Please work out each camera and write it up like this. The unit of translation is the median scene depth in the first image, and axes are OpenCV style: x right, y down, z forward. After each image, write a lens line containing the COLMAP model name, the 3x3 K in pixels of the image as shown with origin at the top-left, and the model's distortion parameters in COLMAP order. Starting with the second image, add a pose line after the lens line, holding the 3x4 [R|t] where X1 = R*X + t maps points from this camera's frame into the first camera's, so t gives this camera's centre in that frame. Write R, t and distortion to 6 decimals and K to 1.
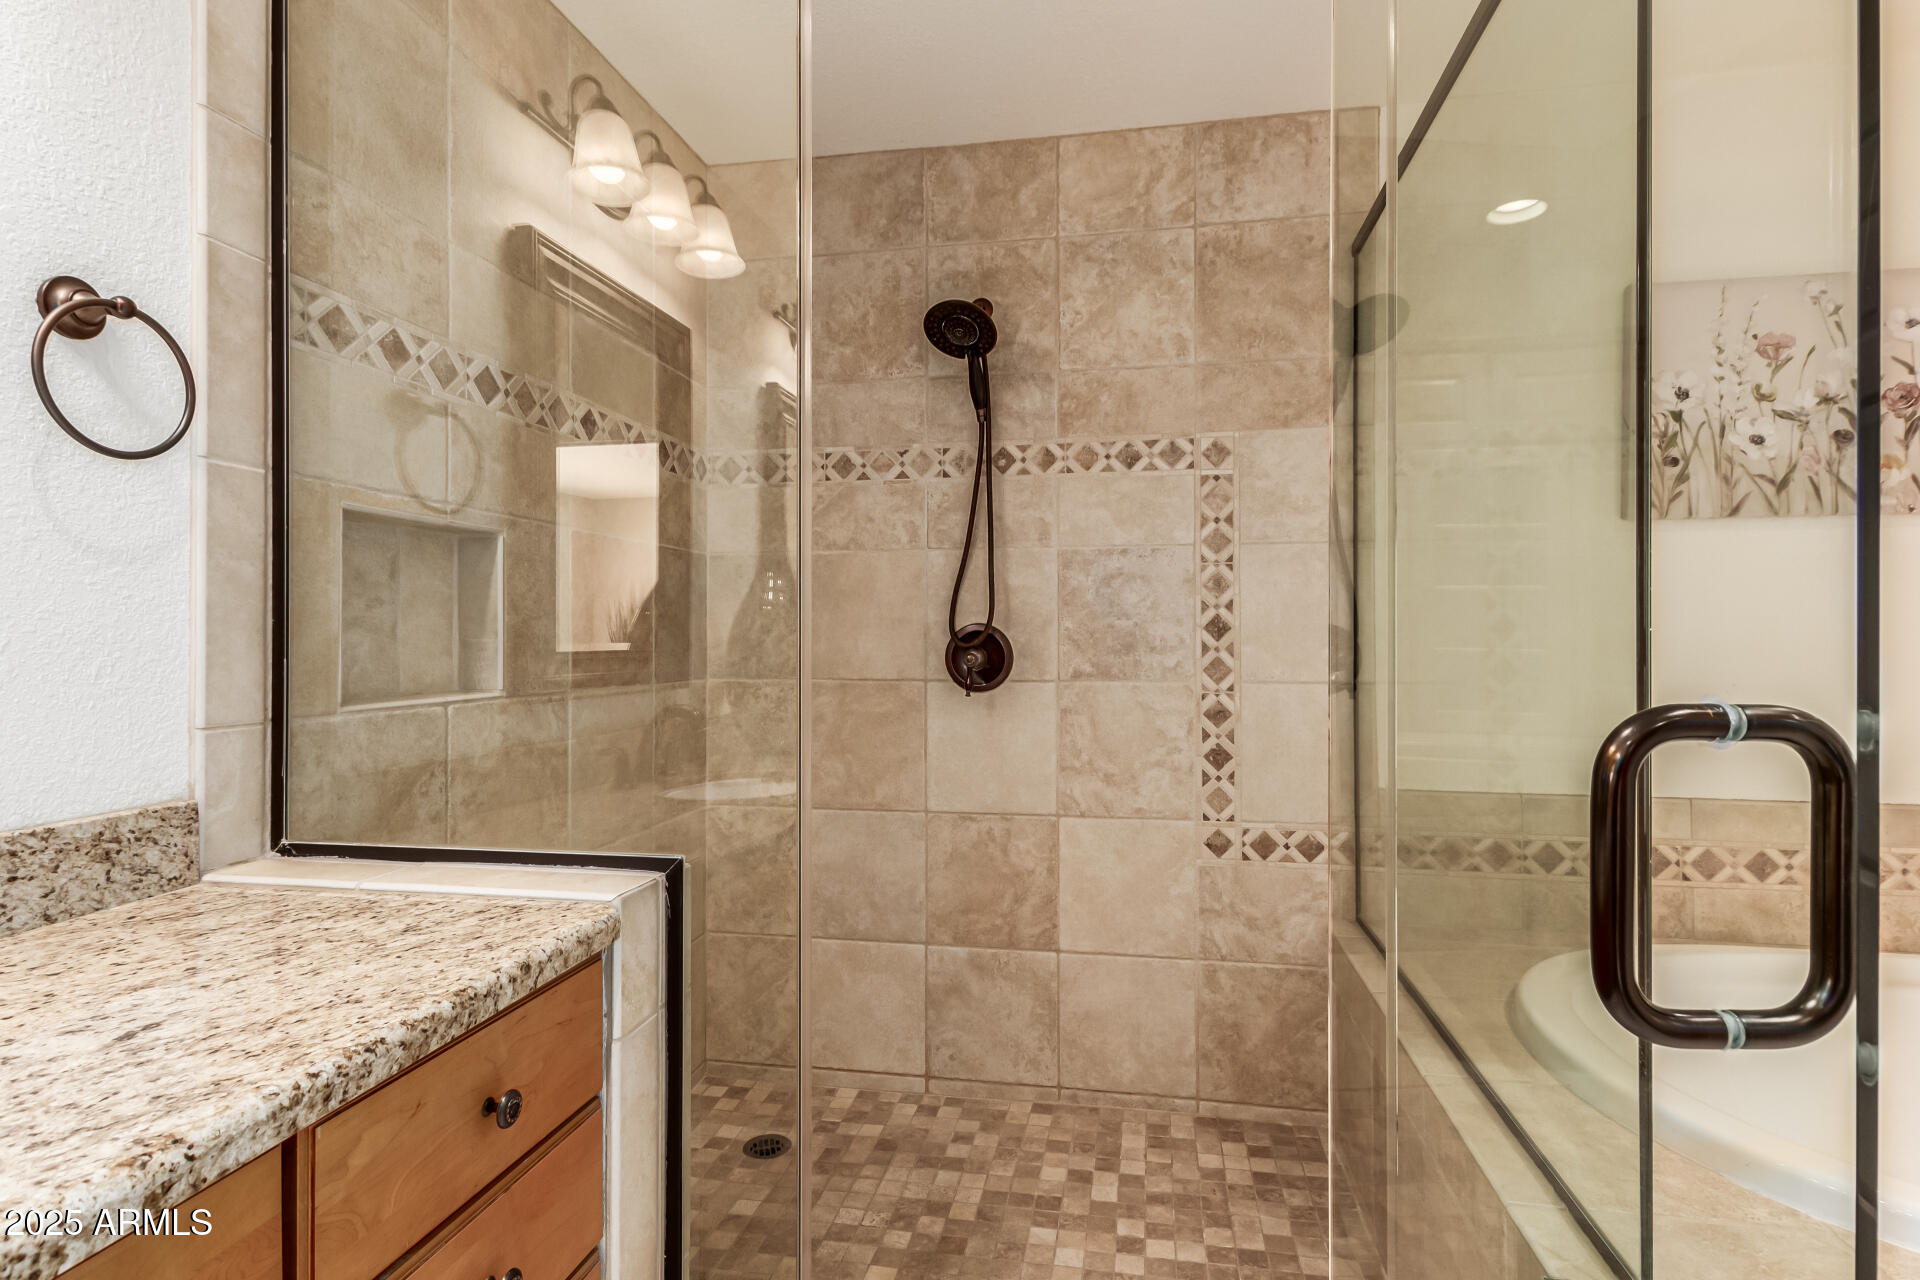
lens RADIAL K [[957.6, 0, 962.5], [0, 957.6, 631.0], [0, 0, 1]] dist [0.009429, 0.000592]
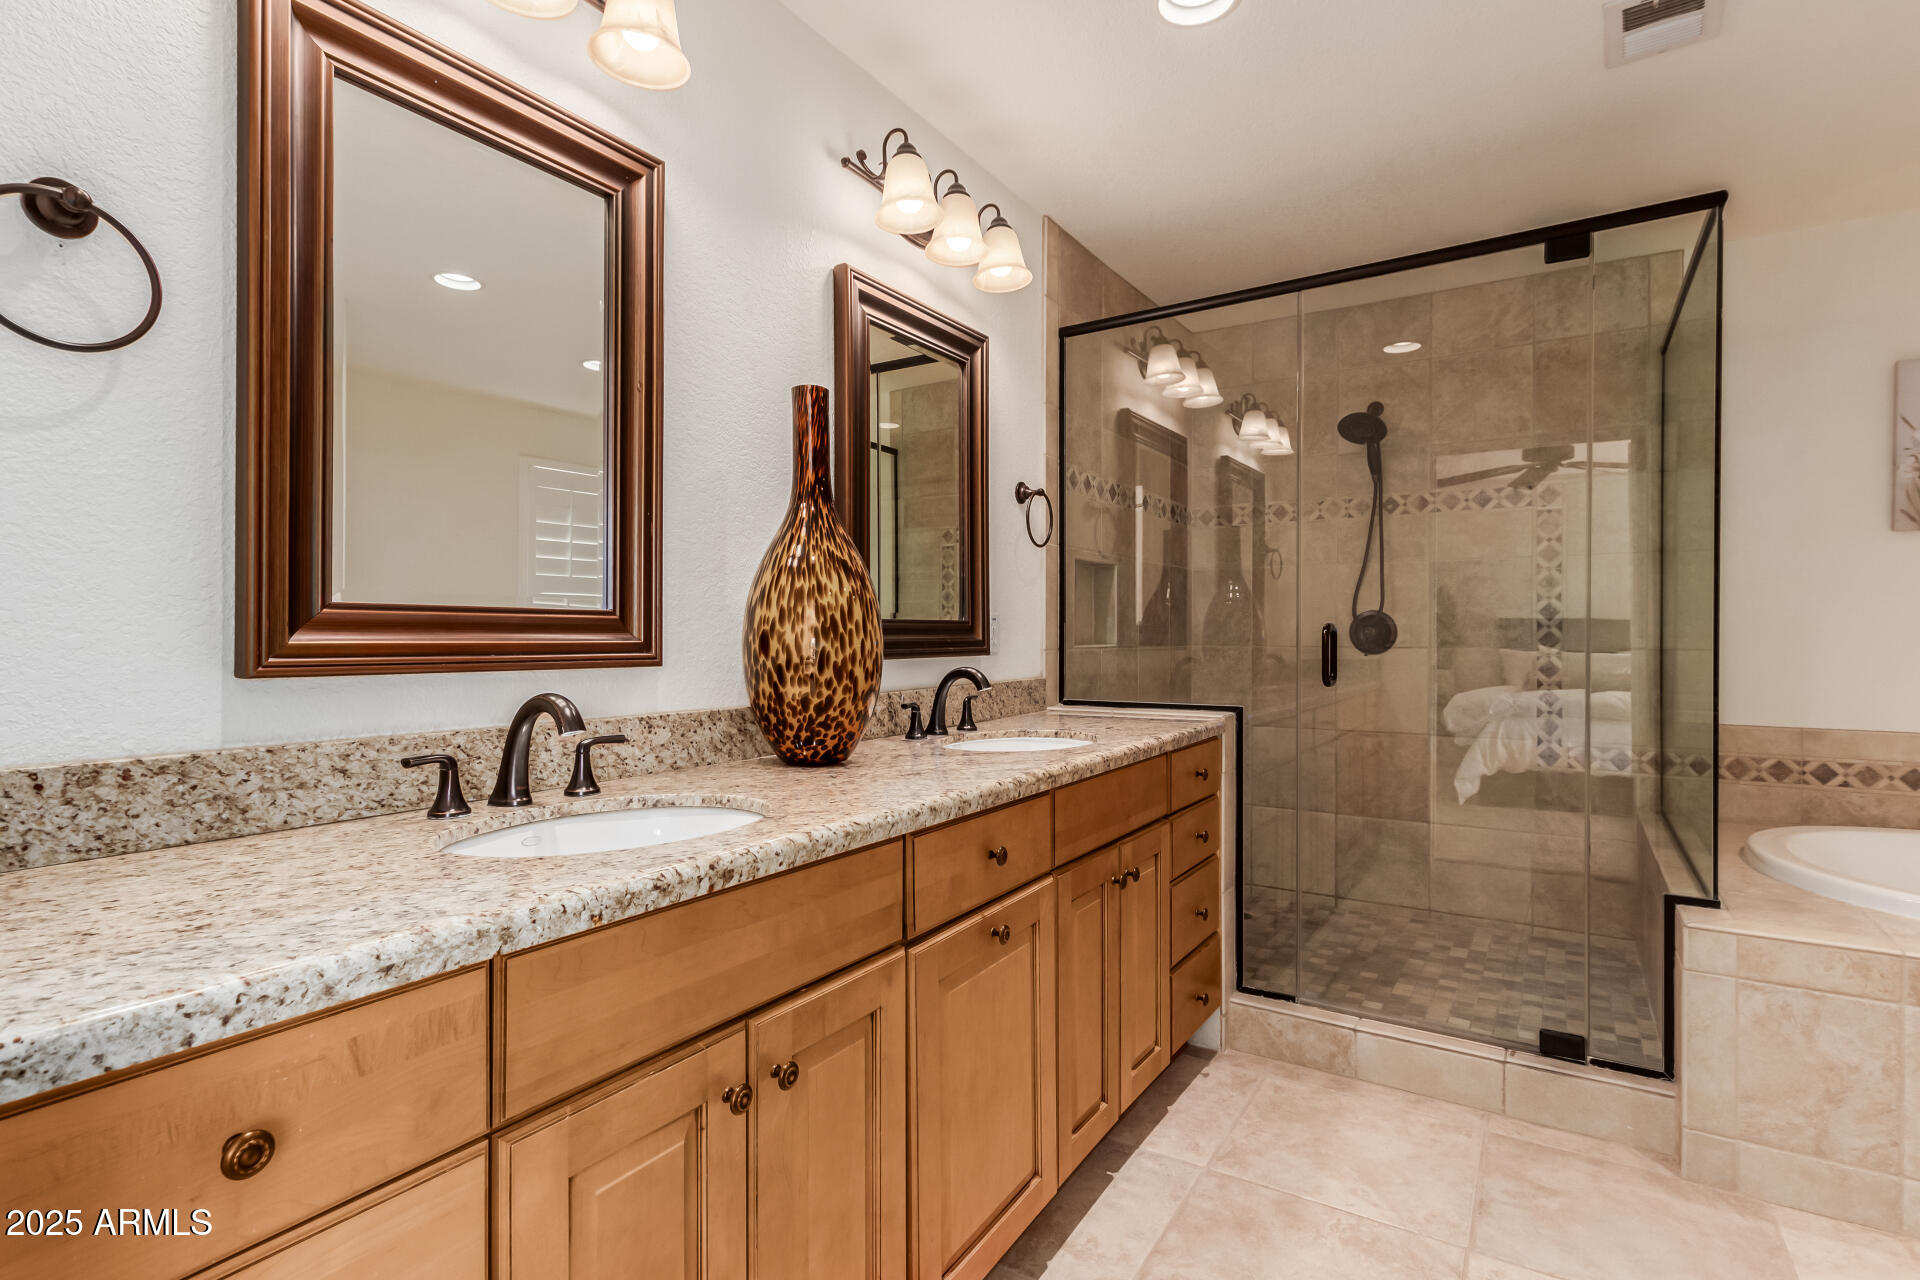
lens RADIAL K [[910.9, 0, 965.3], [0, 910.9, 636.5], [0, 0, 1]] dist [0.011434, -0.004117]
pose [[0.926748, 0.003178, -0.375669, -0.046098], [-0.000144, 0.999967, 0.008105, 0.026515], [0.375682, -0.007457, 0.926719, -0.733545]]
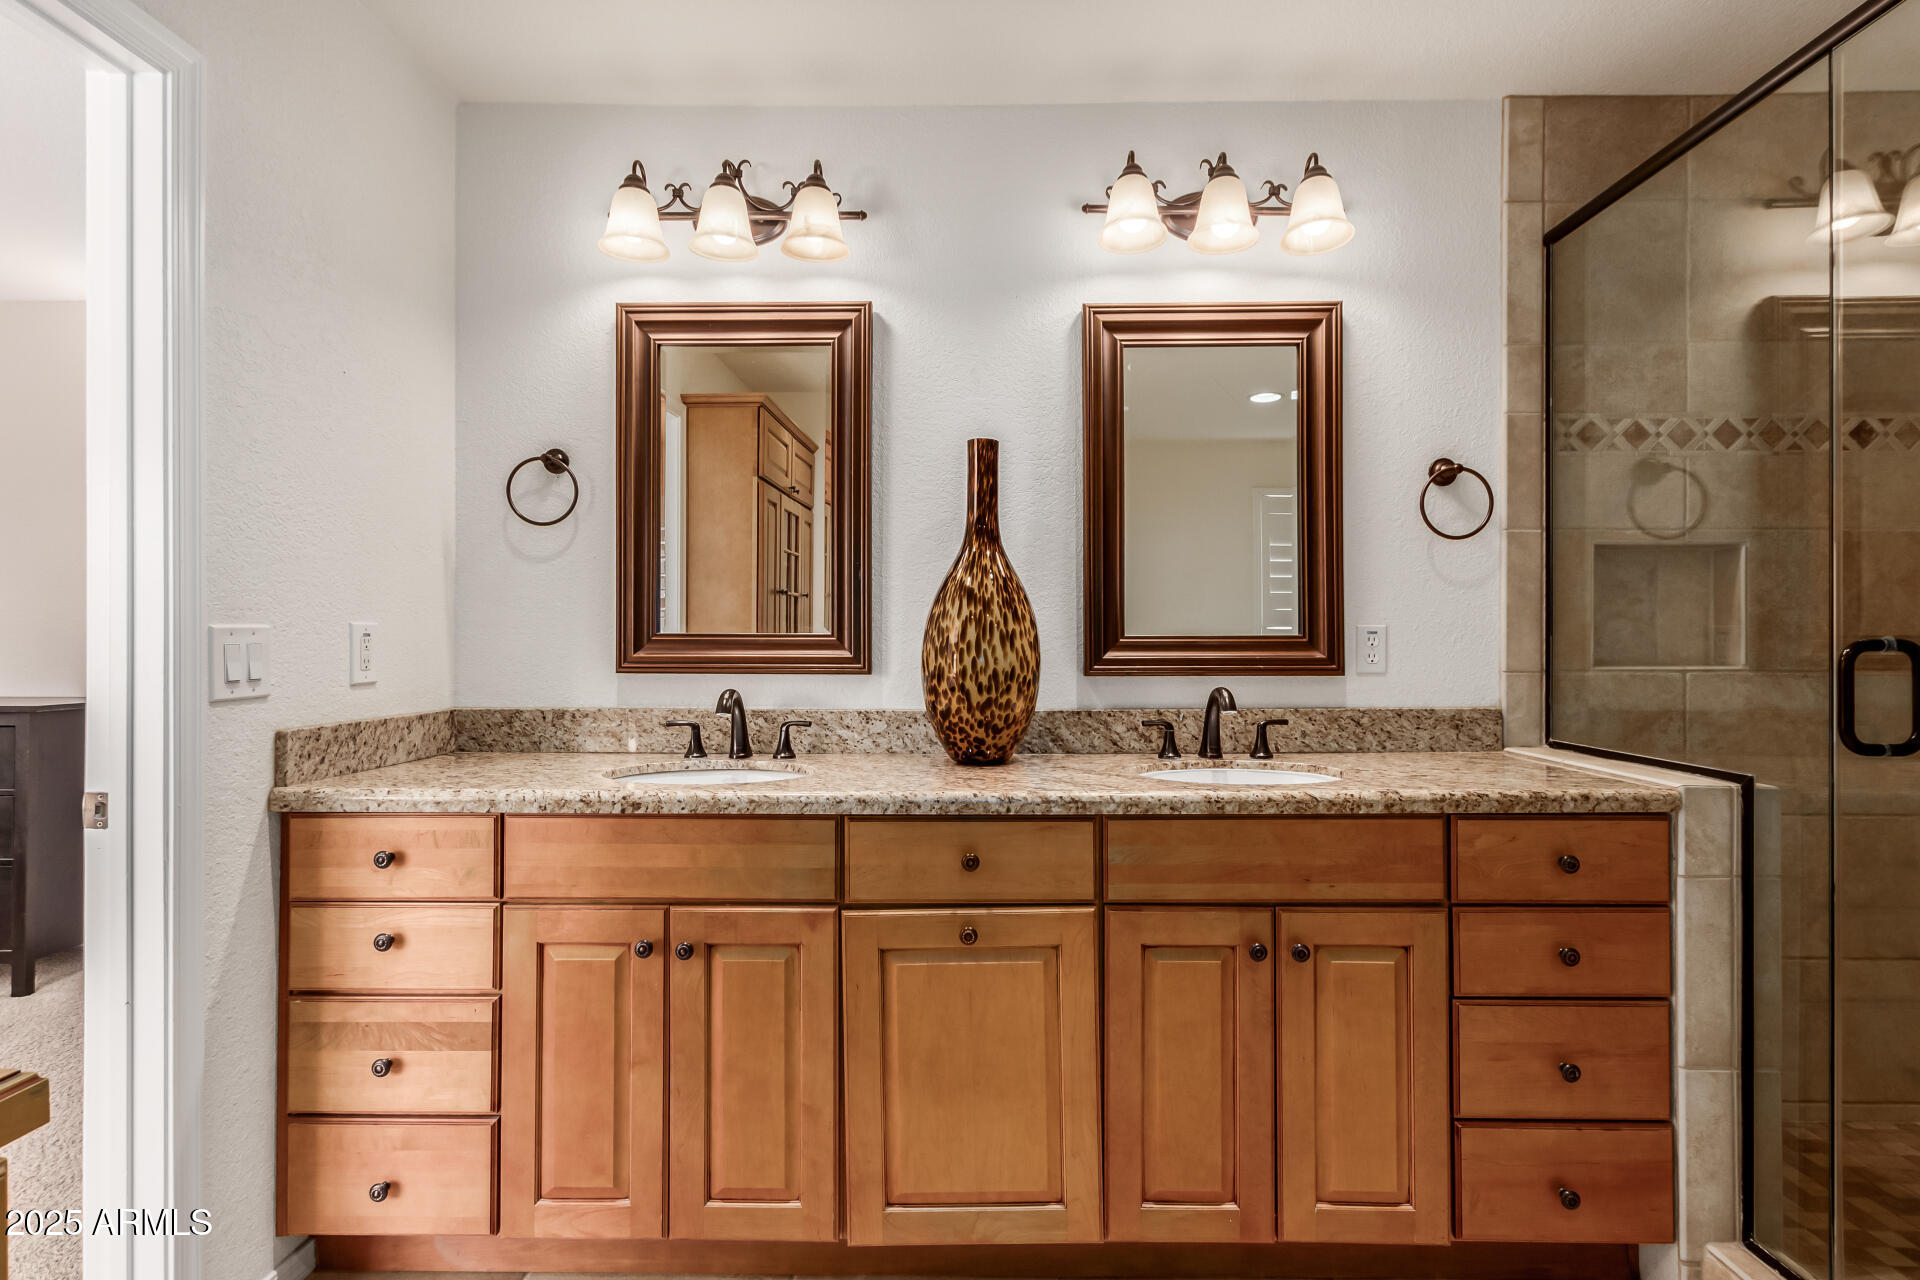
lens RADIAL K [[910.9, 0, 980.0], [0, 910.9, 643.2], [0, 0, 1]] dist [0.011434, -0.004117]
pose [[0.182048, 0.007744, -0.983259, 0.456203], [0.004585, 0.999951, 0.008725, 0.013871], [0.983279, -0.006097, 0.182004, -0.200480]]
